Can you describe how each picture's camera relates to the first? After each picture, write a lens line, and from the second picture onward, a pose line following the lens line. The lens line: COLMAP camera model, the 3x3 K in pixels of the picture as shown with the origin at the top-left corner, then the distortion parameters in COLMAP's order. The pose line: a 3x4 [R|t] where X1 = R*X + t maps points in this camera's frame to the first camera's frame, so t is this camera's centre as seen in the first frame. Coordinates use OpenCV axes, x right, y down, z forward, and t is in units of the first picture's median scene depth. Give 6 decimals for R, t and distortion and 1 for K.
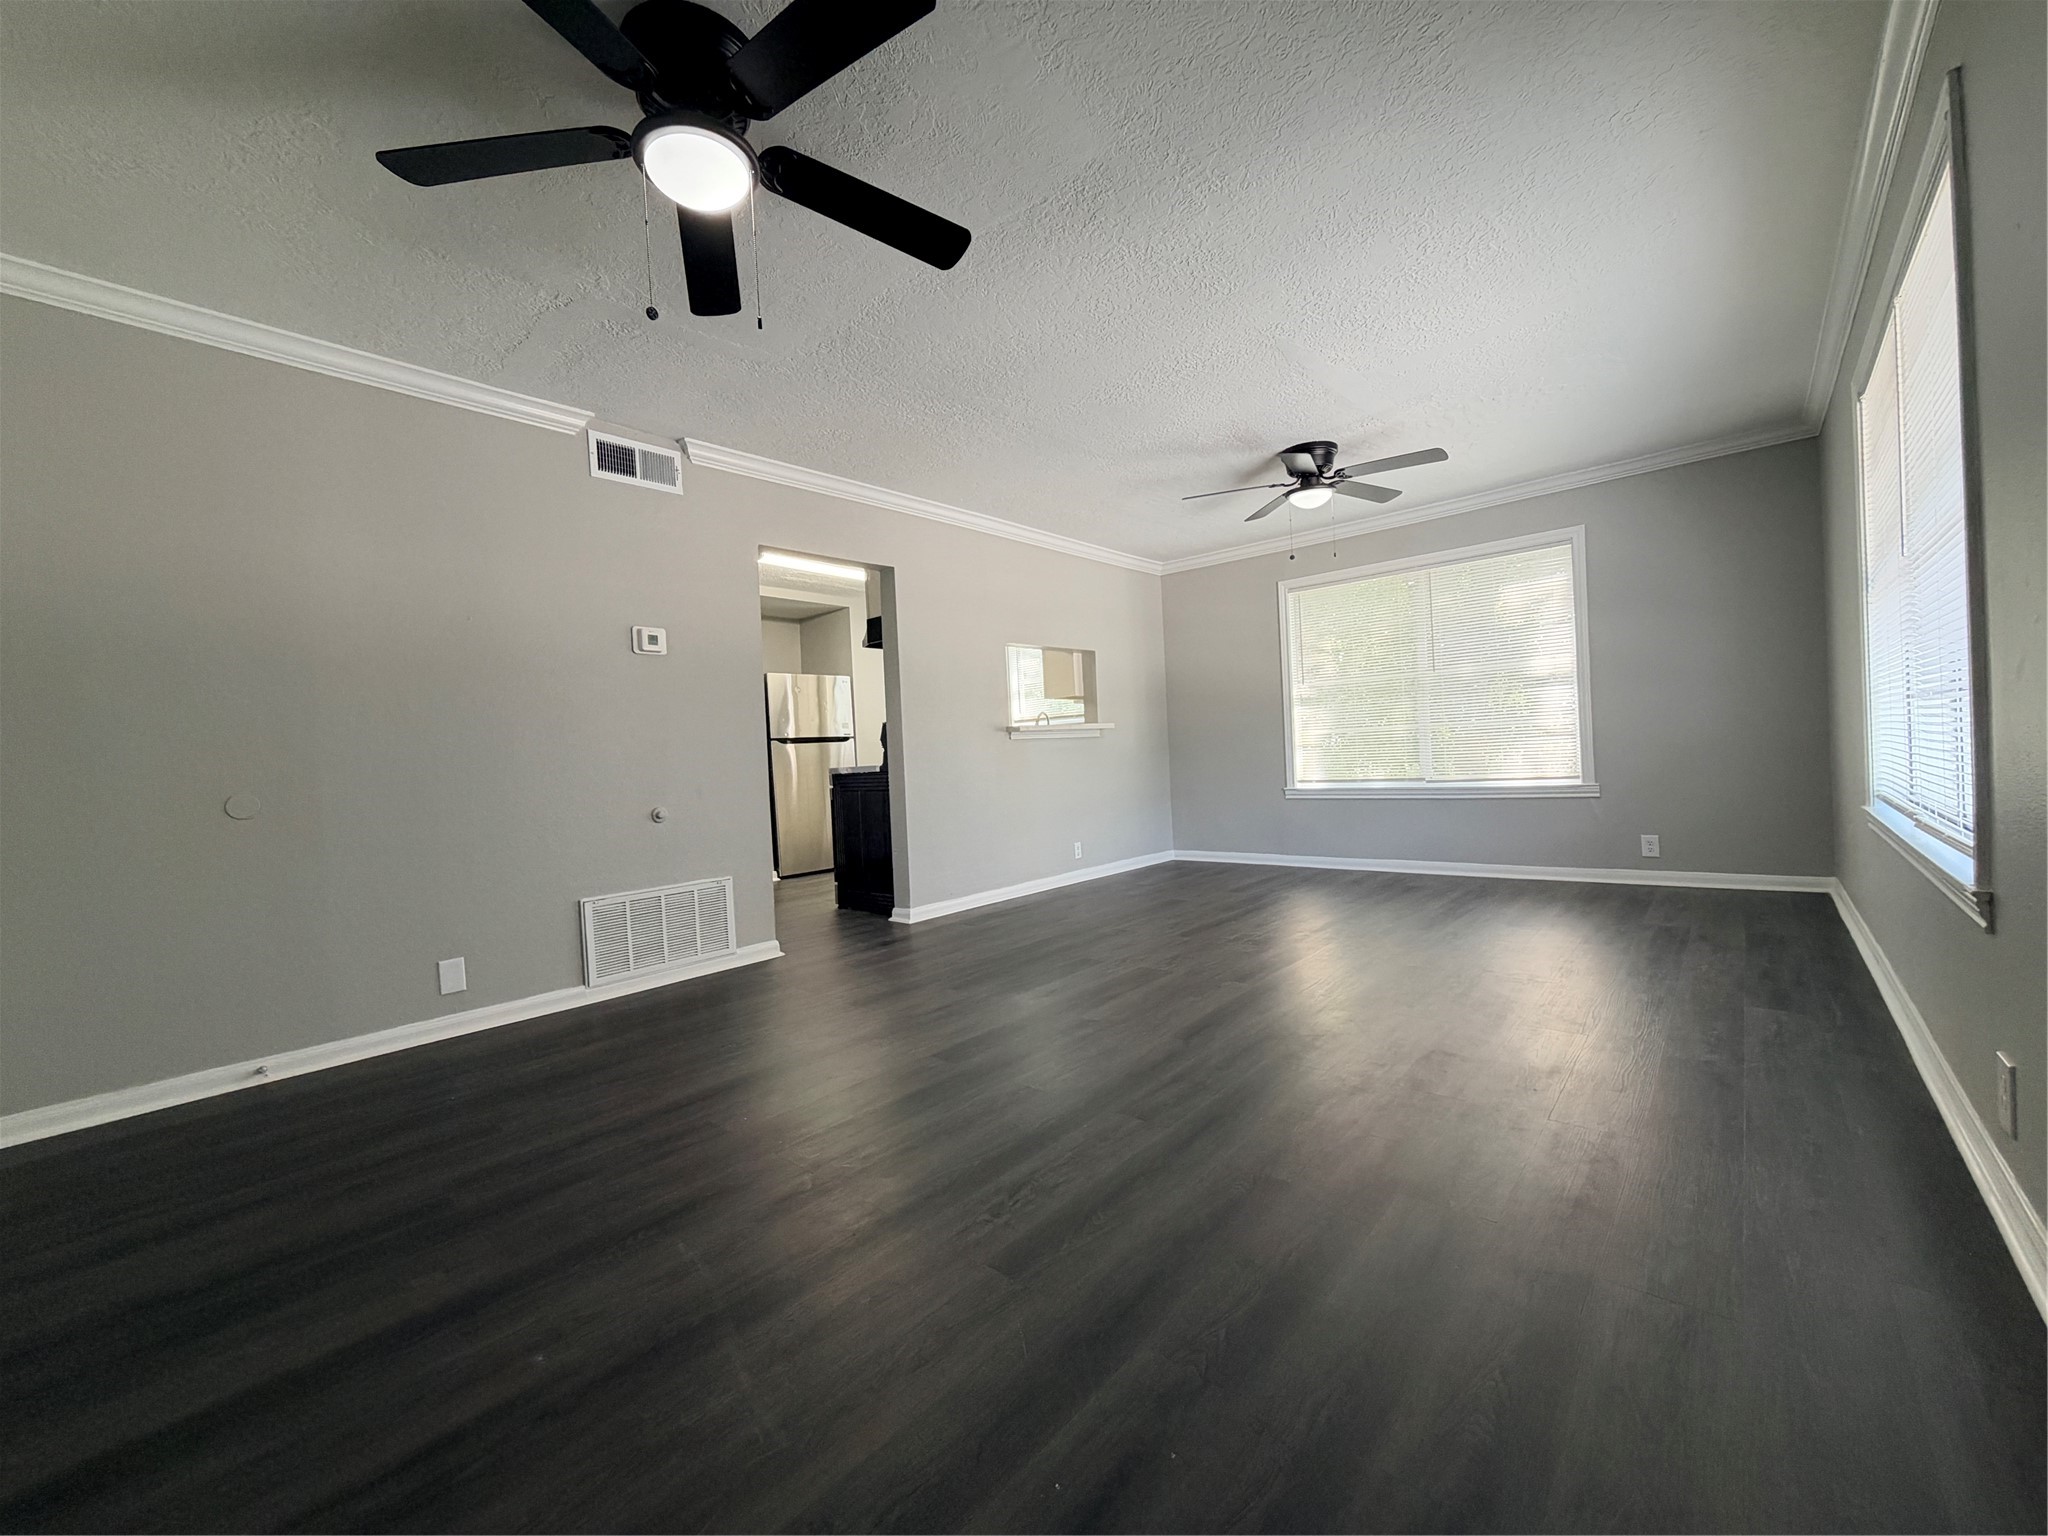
lens RADIAL K [[817.2, 0, 1029.3], [0, 817.2, 768.8], [0, 0, 1]] dist [-0.001151, 0.000084]
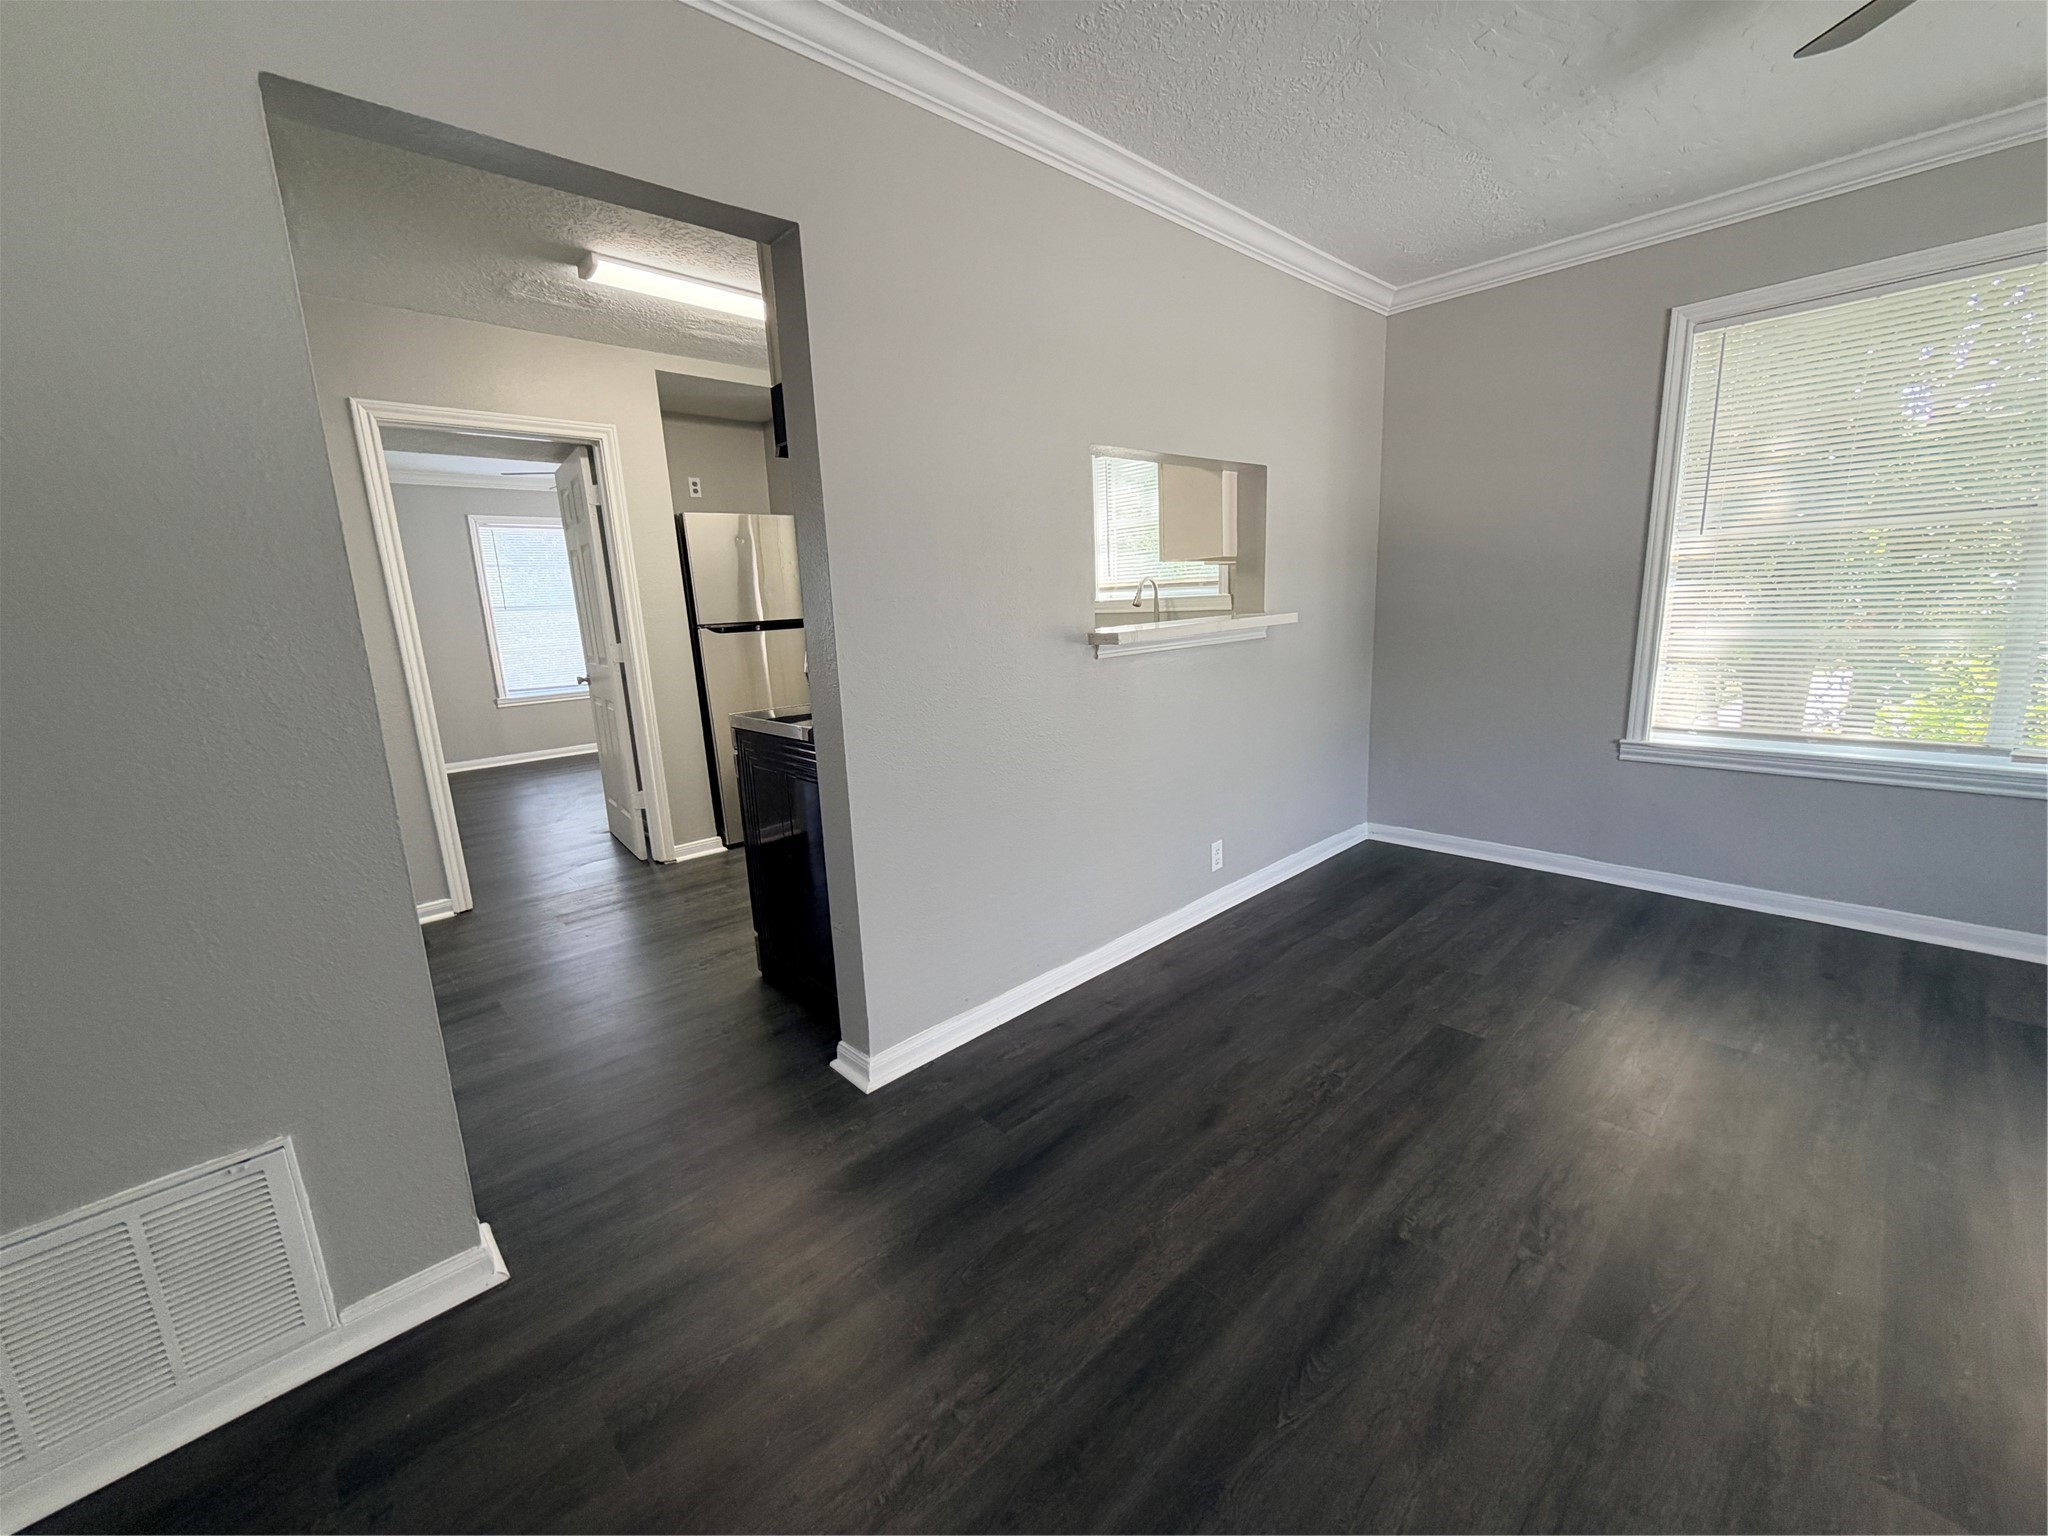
lens RADIAL K [[817.2, 0, 1029.3], [0, 817.2, 768.8], [0, 0, 1]] dist [-0.001151, 0.000084]
pose [[0.995606, 0.024636, -0.090342, -0.015668], [-0.006596, 0.980826, 0.194776, -0.058331], [0.093409, -0.193324, 0.976678, 0.461247]]
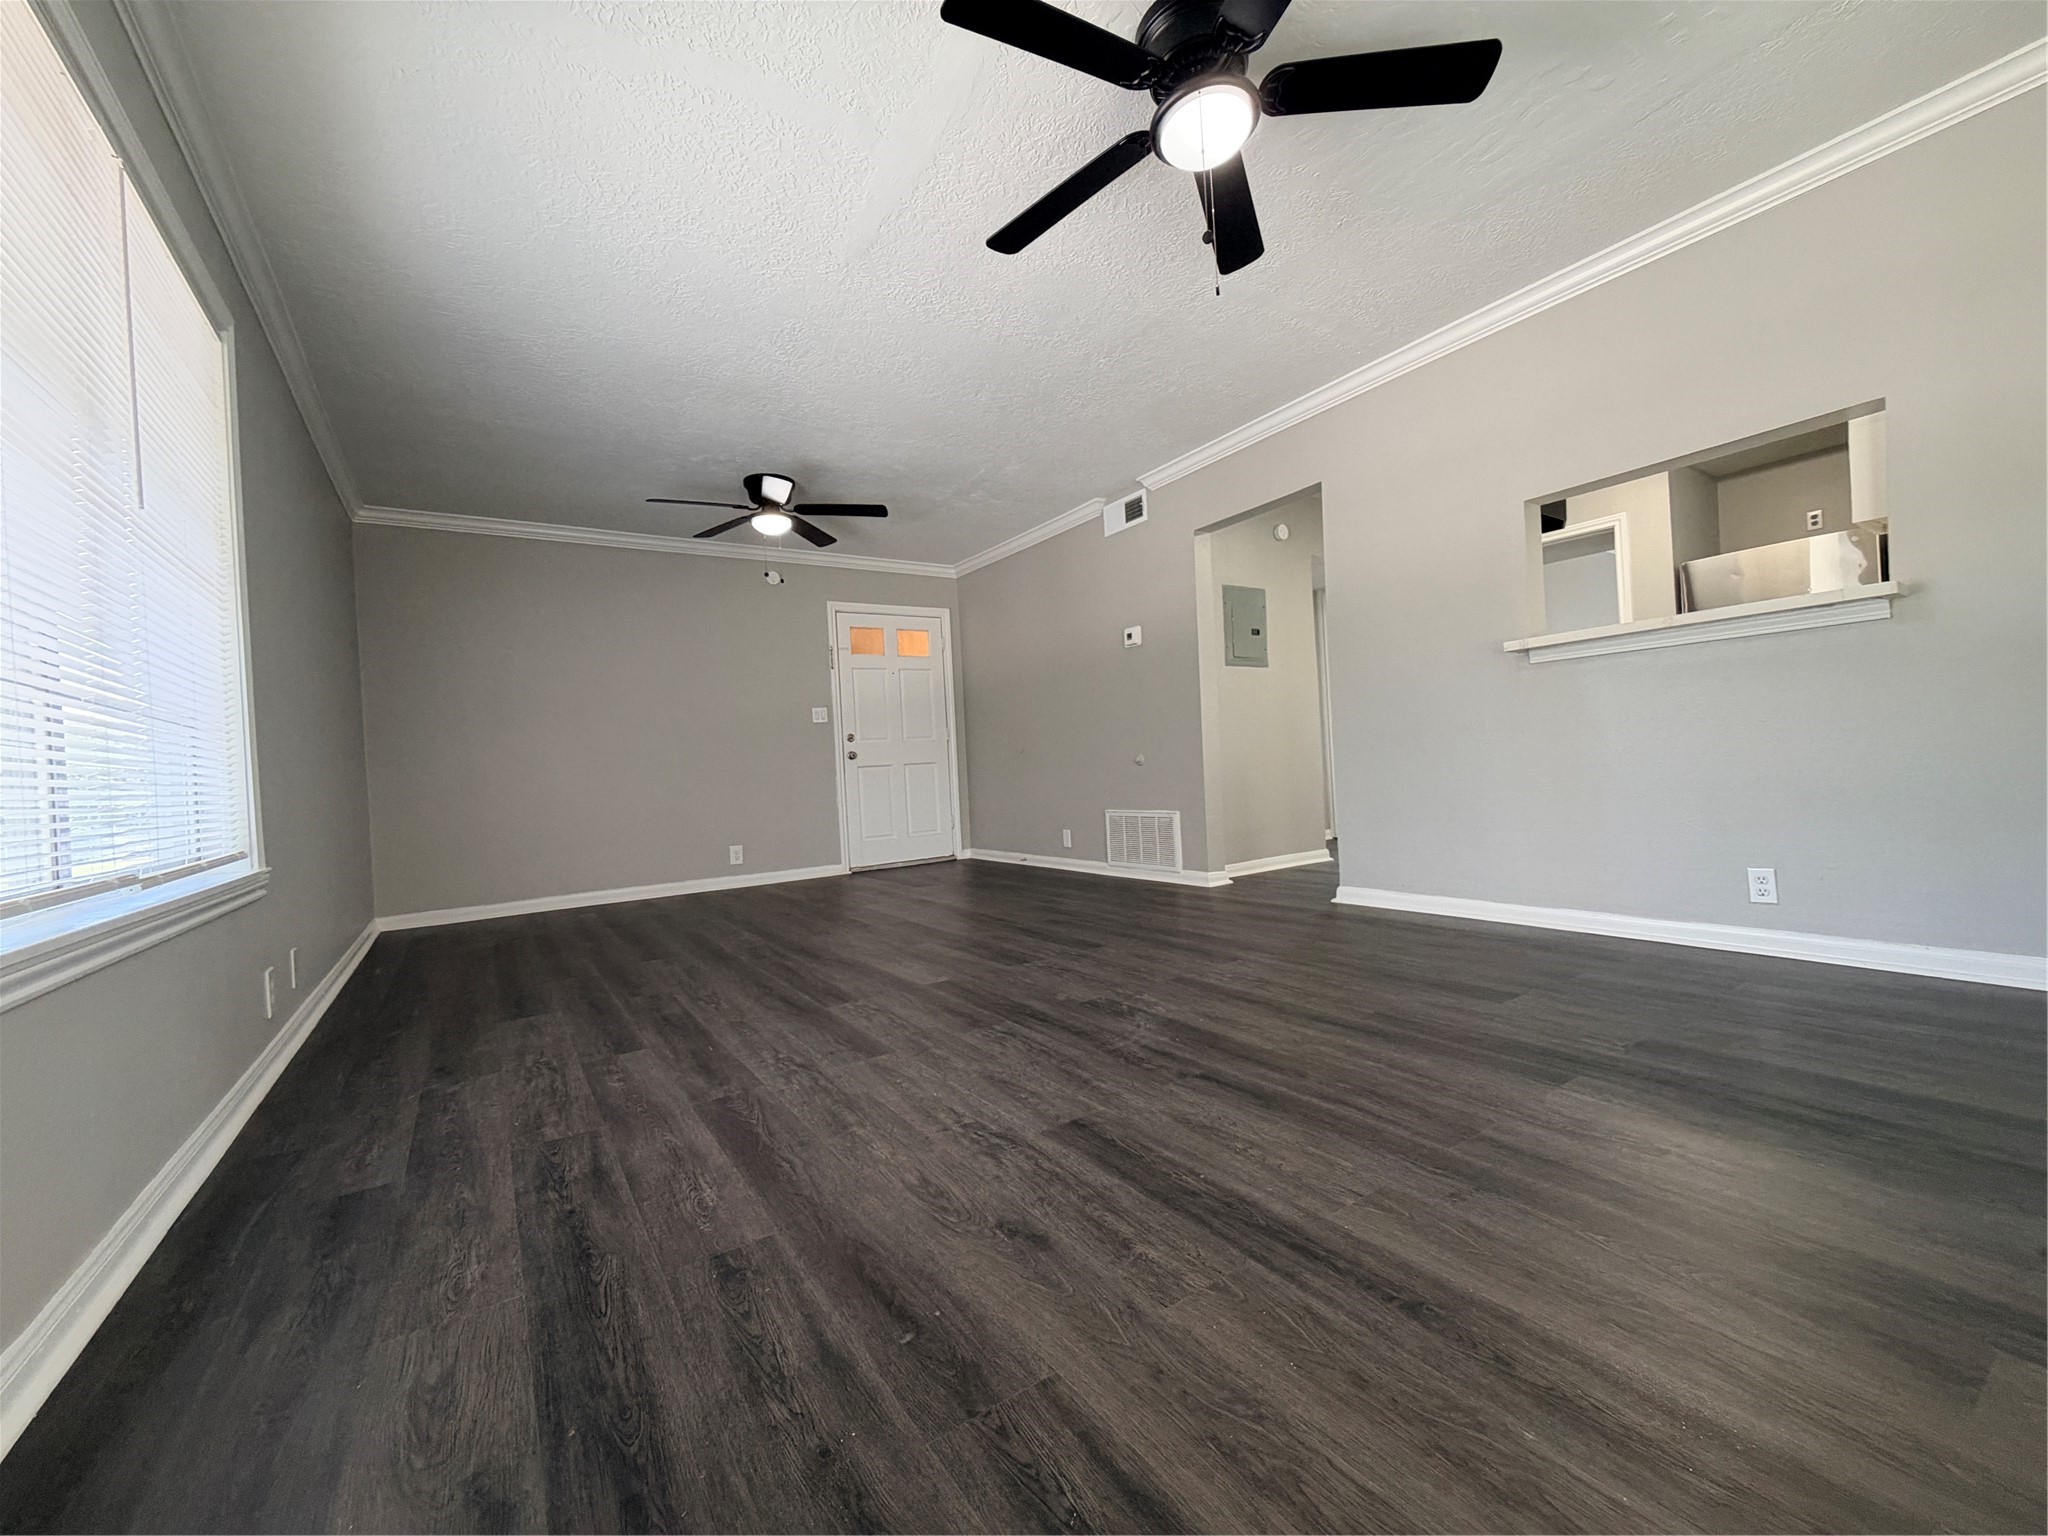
lens RADIAL K [[817.2, 0, 1029.3], [0, 817.2, 768.8], [0, 0, 1]] dist [-0.001151, 0.000084]
pose [[-0.247170, 0.069451, -0.966480, 0.575820], [0.053104, 0.996900, 0.058056, -0.012203], [0.967516, -0.036974, -0.250092, 0.700723]]
